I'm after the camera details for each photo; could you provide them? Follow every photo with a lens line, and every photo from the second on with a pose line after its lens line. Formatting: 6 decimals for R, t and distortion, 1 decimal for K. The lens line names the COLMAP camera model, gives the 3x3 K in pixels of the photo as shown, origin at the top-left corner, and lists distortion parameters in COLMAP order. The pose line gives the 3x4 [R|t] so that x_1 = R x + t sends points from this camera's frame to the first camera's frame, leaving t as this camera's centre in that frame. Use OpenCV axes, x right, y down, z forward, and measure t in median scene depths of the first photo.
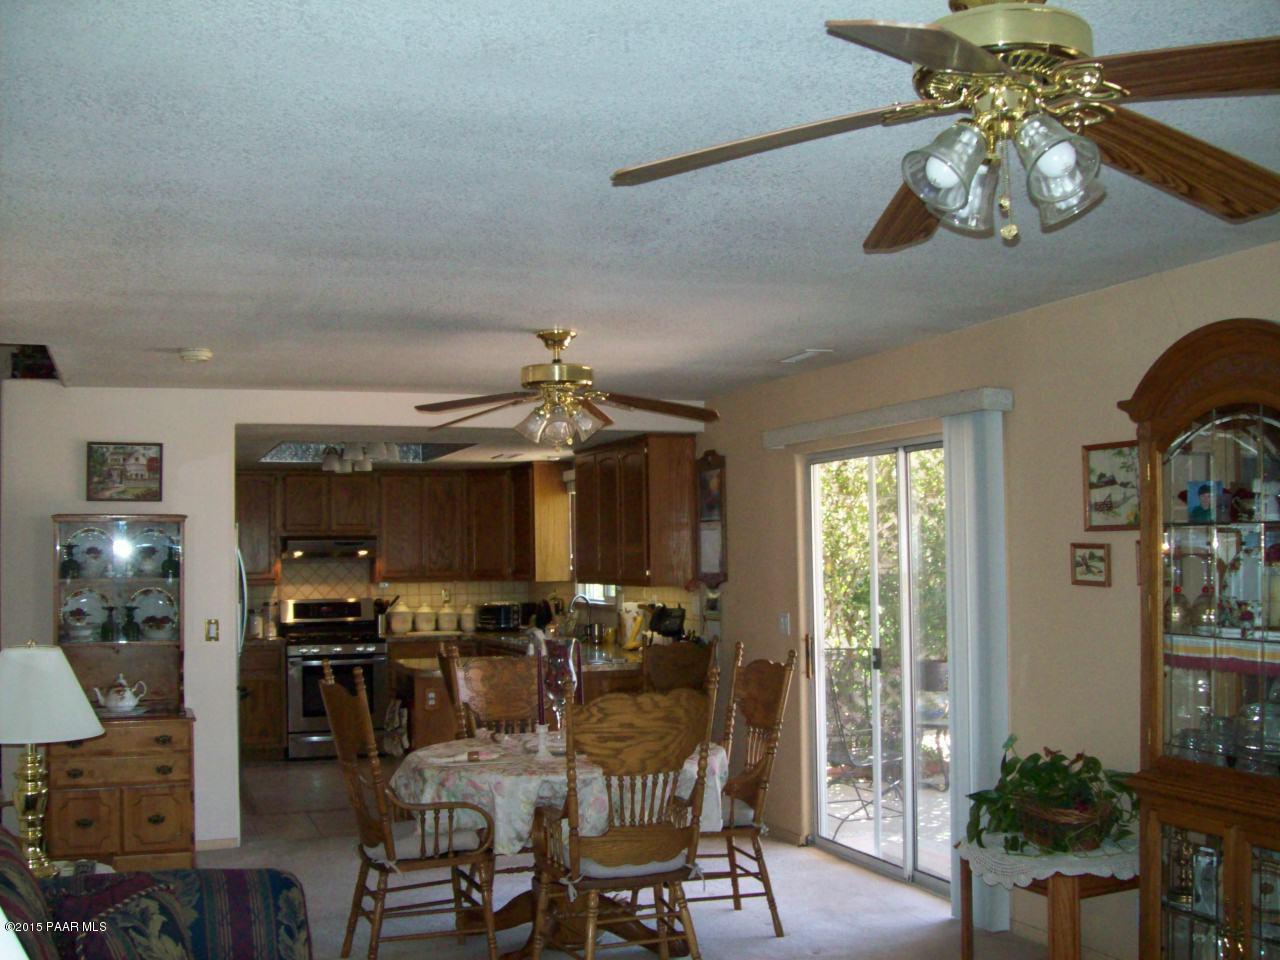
lens RADIAL K [[1367.8, 0, 640.0], [0, 1367.8, 480.0], [0, 0, 1]] dist [-0.192698, 0.173372]
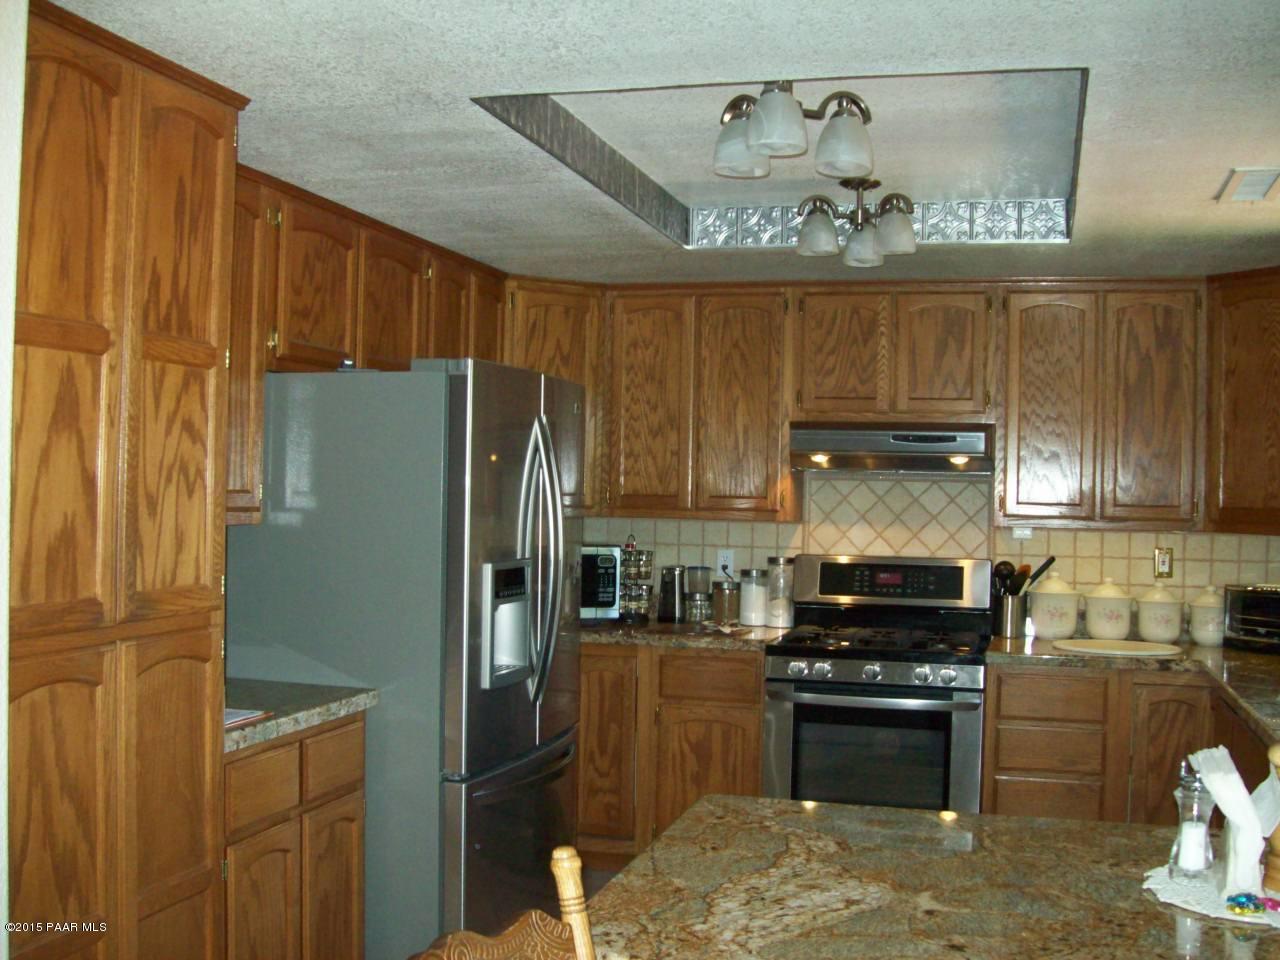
lens RADIAL K [[1367.8, 0, 640.0], [0, 1367.8, 480.0], [0, 0, 1]] dist [-0.192698, 0.173372]
pose [[0.796812, 0.028642, -0.603548, -0.014663], [-0.000532, 0.998909, 0.046702, 0.038090], [0.604227, -0.036892, 0.795958, 0.558217]]
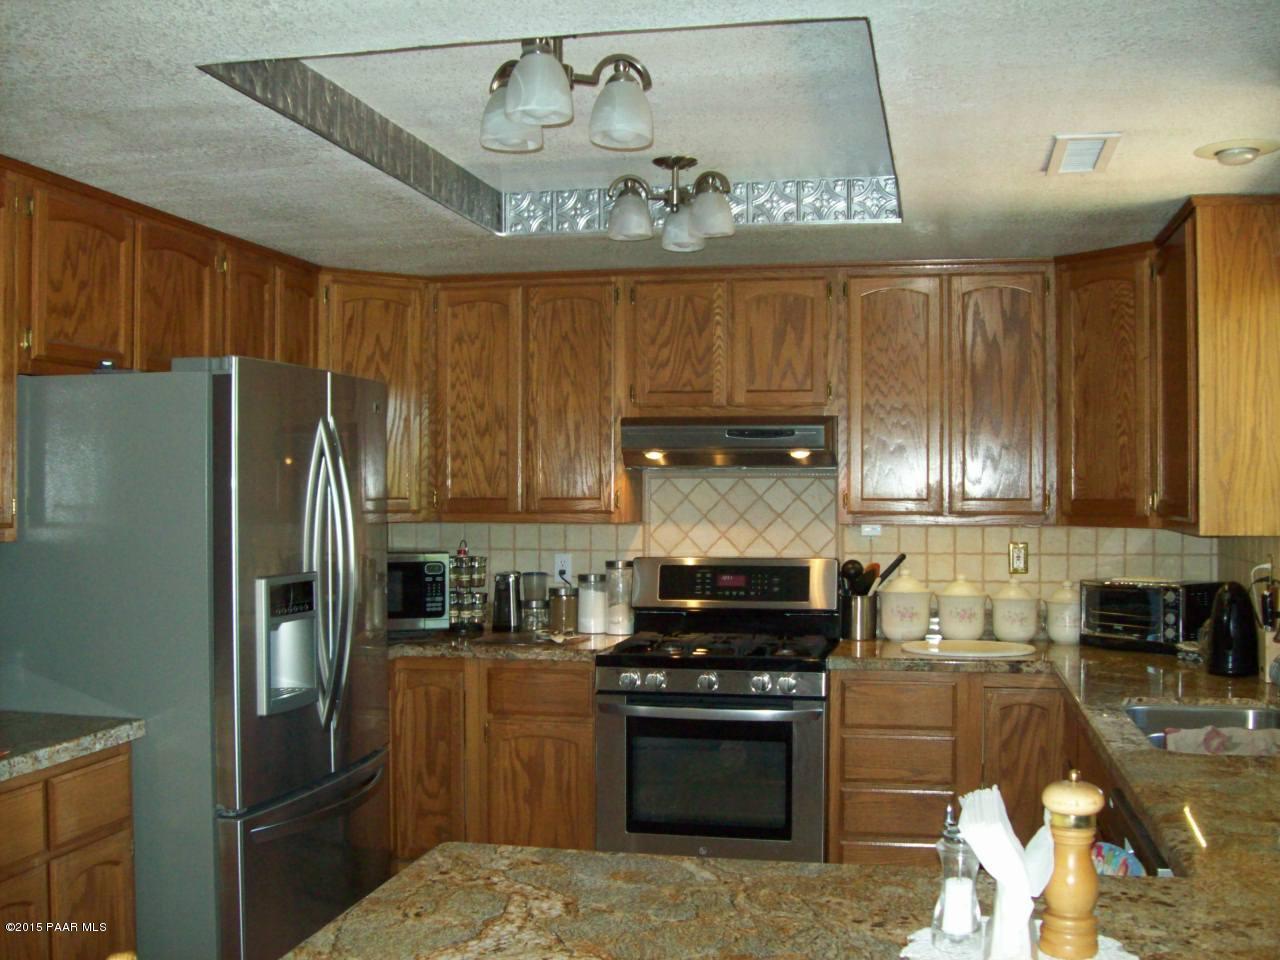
lens RADIAL K [[1367.8, 0, 640.0], [0, 1367.8, 480.0], [0, 0, 1]] dist [-0.192698, 0.173372]
pose [[0.836612, 0.013365, -0.547633, -0.008649], [0.016387, 0.998644, 0.049407, 0.038273], [0.547551, -0.050308, 0.835259, 0.593151]]
